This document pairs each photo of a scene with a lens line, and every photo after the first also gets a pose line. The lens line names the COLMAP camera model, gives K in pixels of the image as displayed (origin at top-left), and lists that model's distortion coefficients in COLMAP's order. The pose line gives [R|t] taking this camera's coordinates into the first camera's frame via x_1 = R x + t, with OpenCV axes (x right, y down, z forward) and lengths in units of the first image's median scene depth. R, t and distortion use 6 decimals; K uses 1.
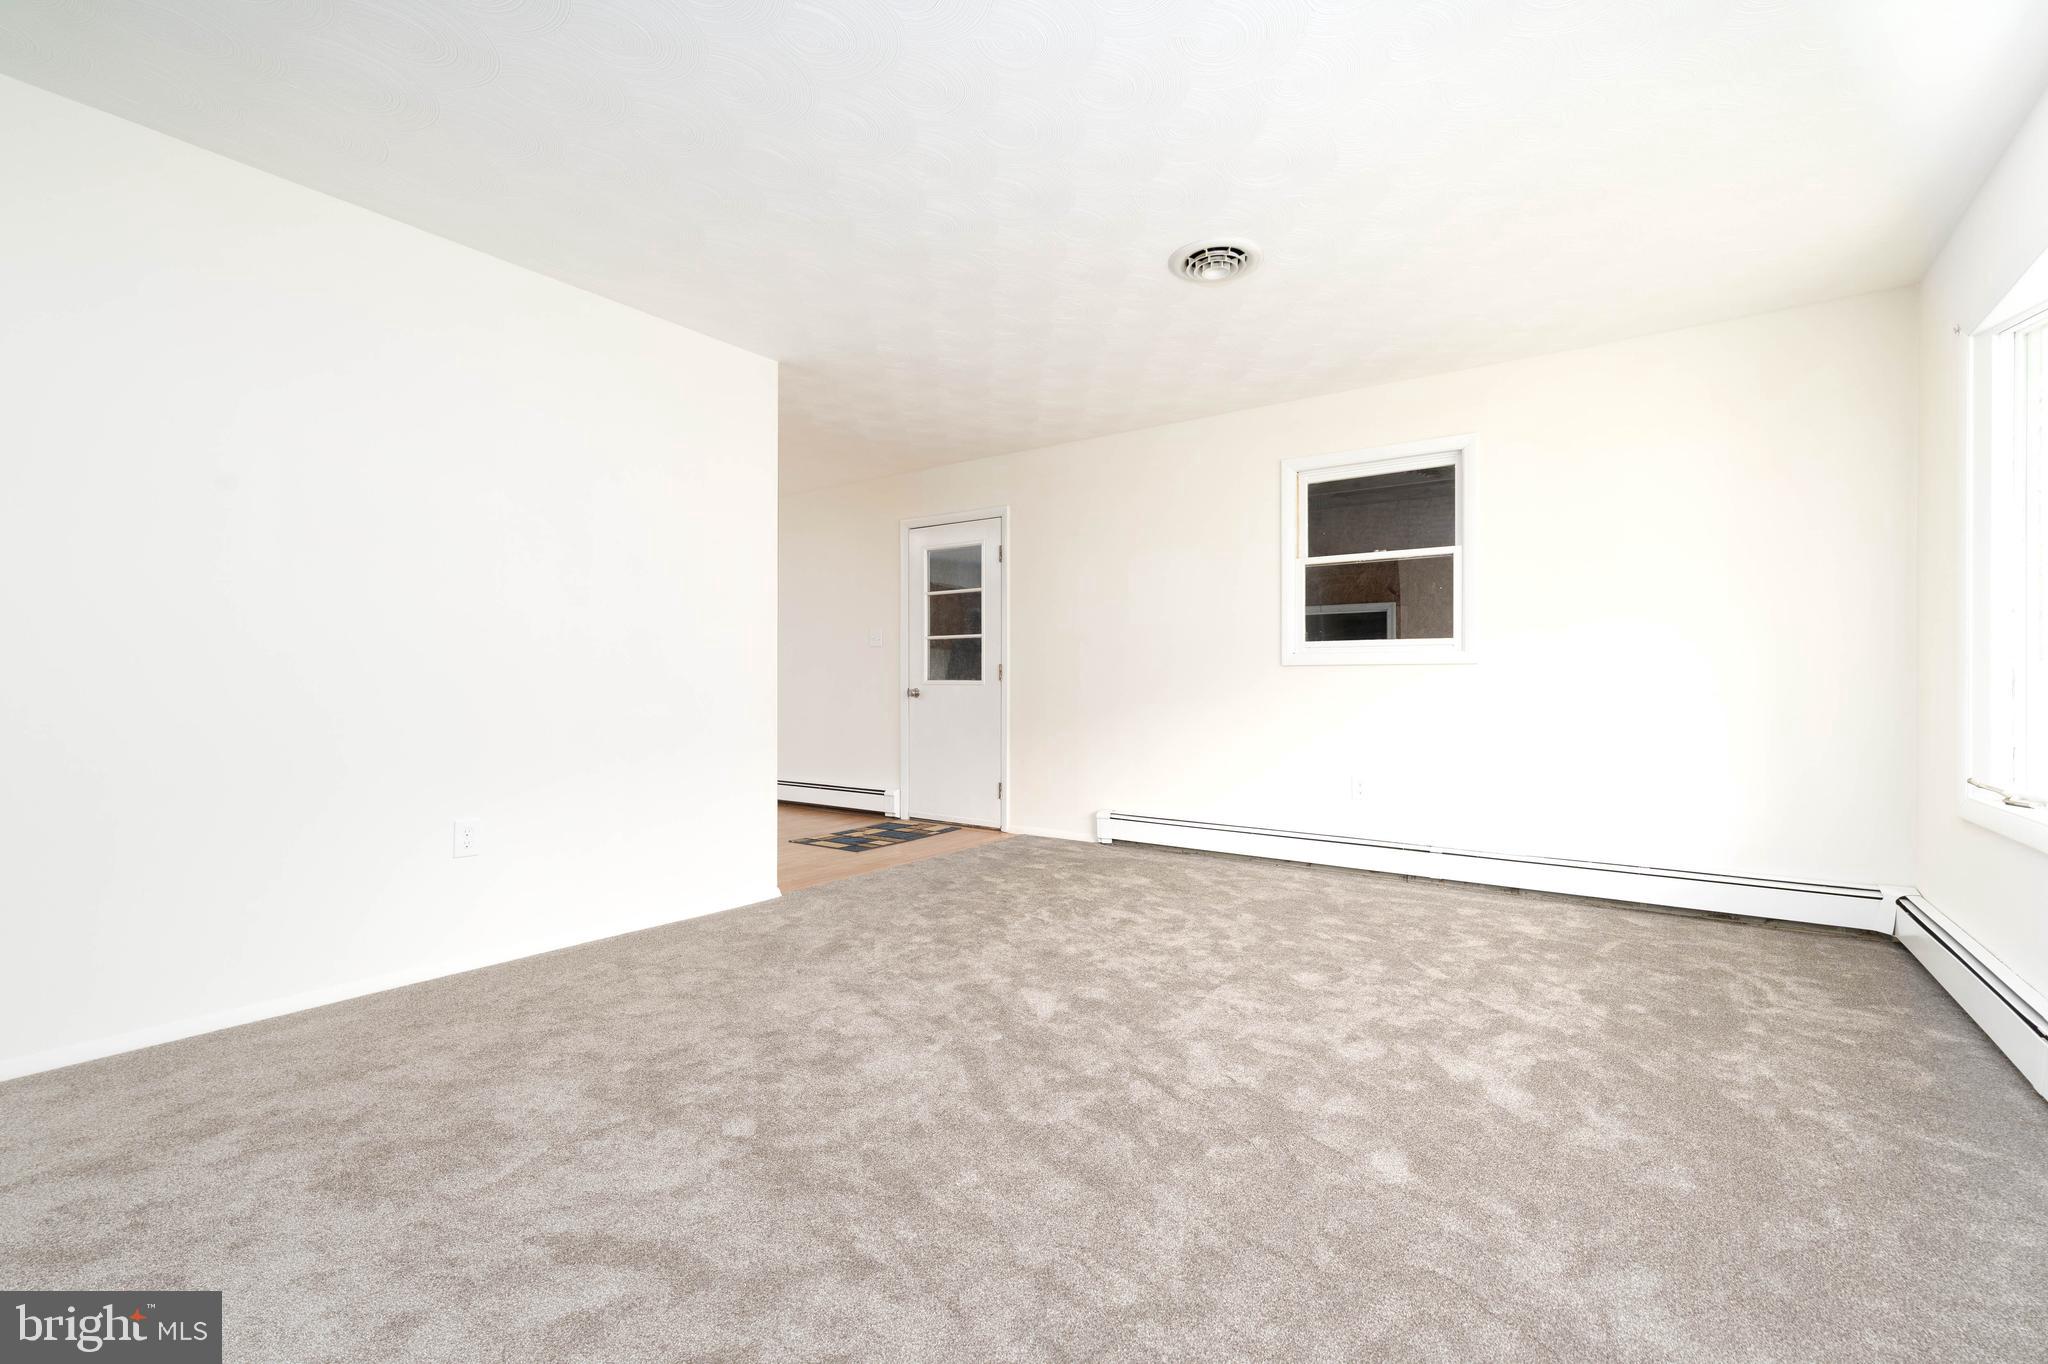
lens RADIAL K [[902.5, 0, 1060.3], [0, 902.5, 679.8], [0, 0, 1]] dist [-0.002136, -0.000231]
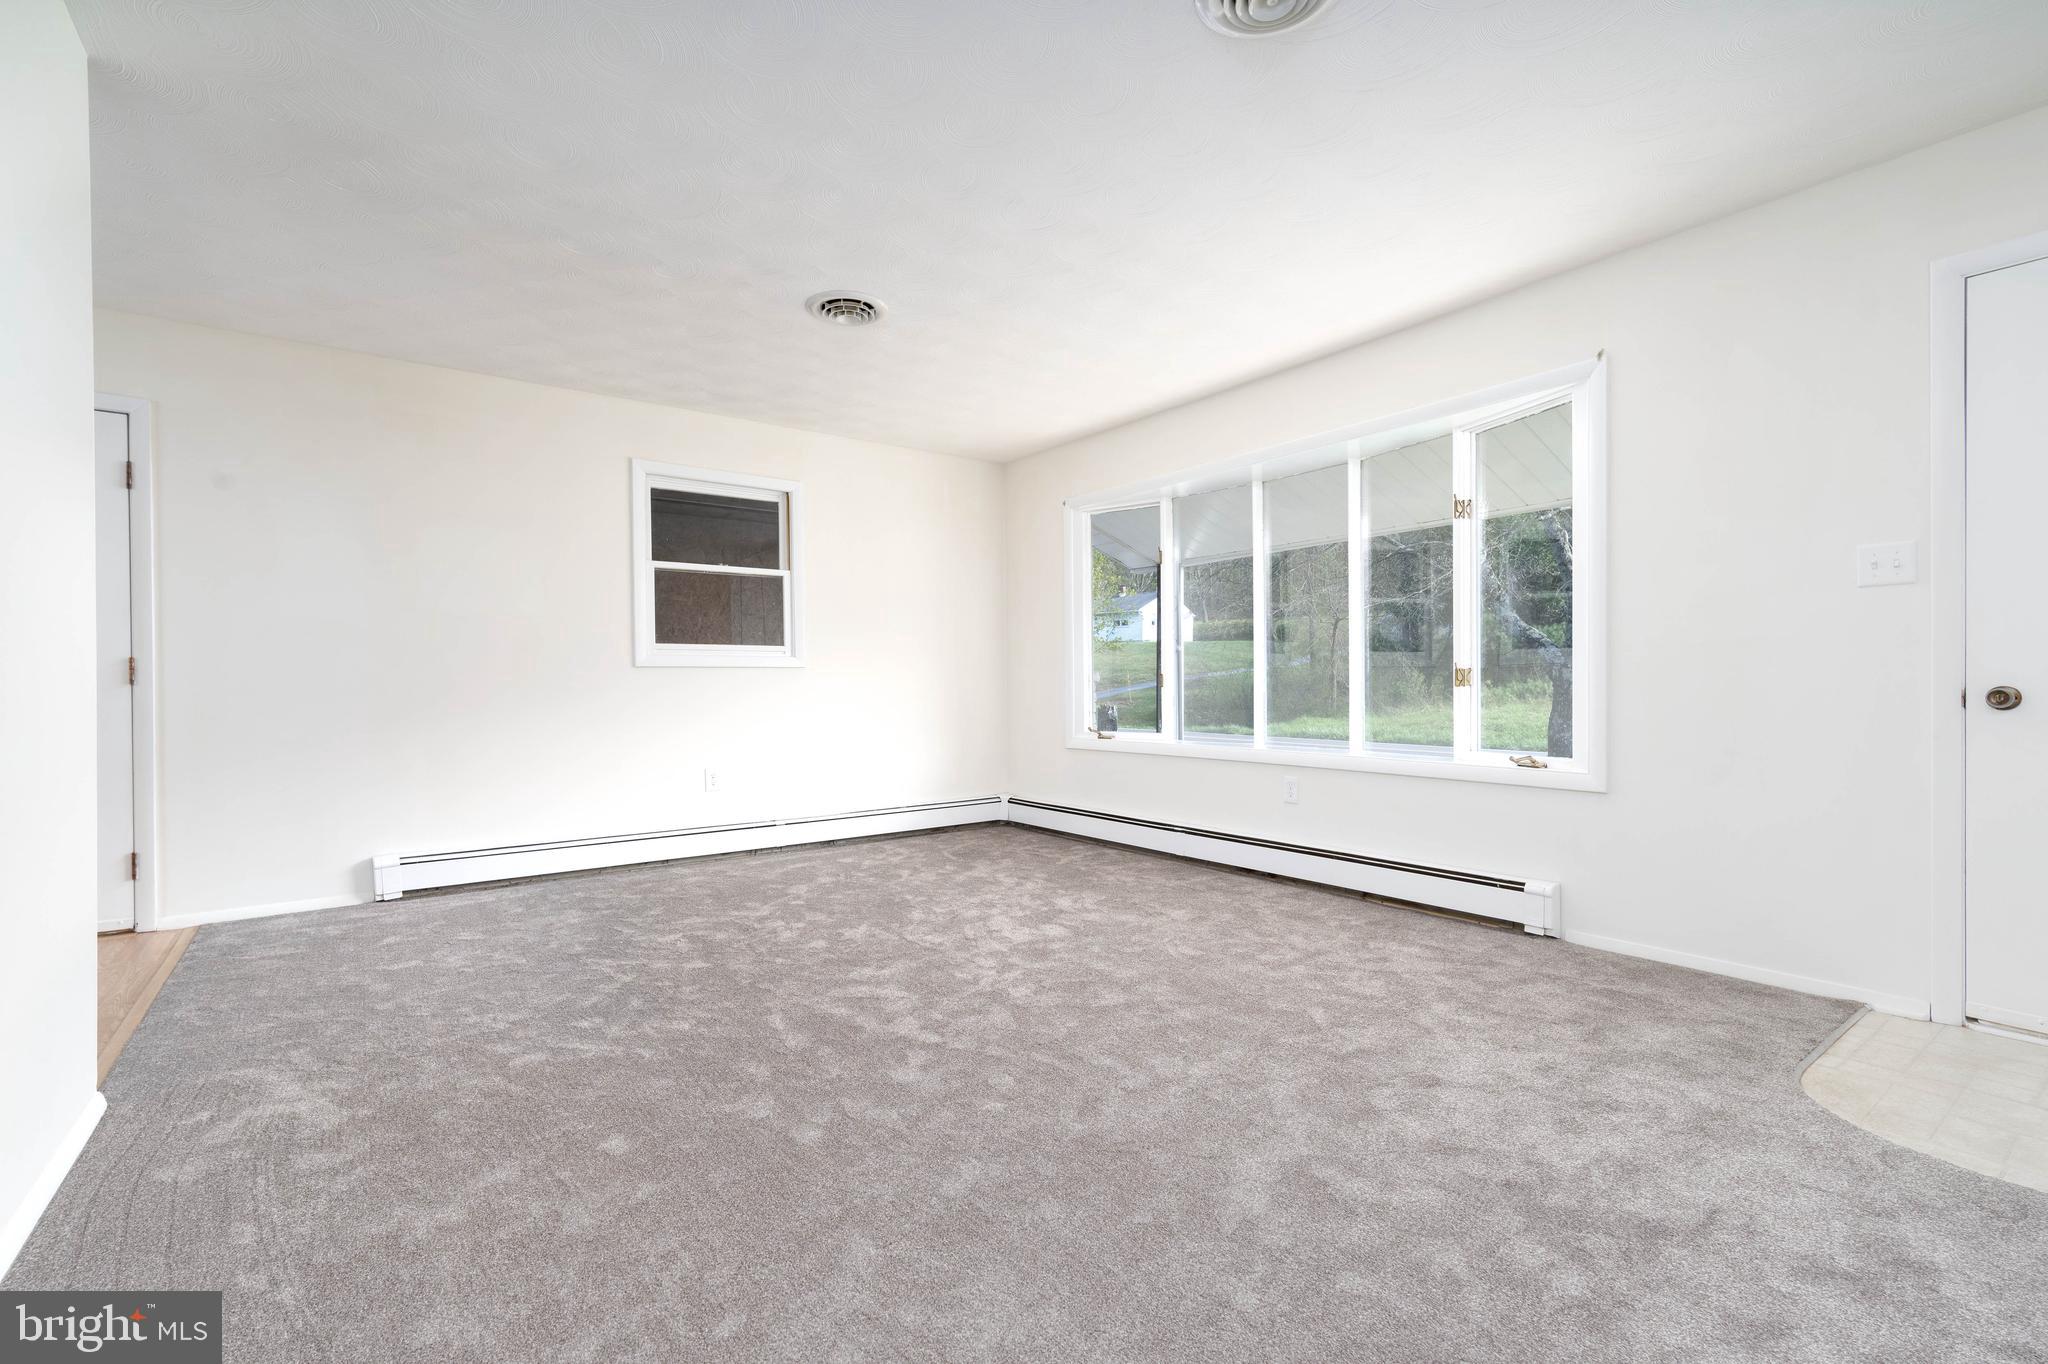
lens RADIAL K [[894.8, 0, 1019.7], [0, 894.8, 689.3], [0, 0, 1]] dist [0.006677, -0.000510]
pose [[0.328619, -0.020947, 0.944230, -0.589808], [0.000711, 0.999759, 0.021931, -0.014249], [-0.944462, -0.006535, 0.328555, 0.302780]]
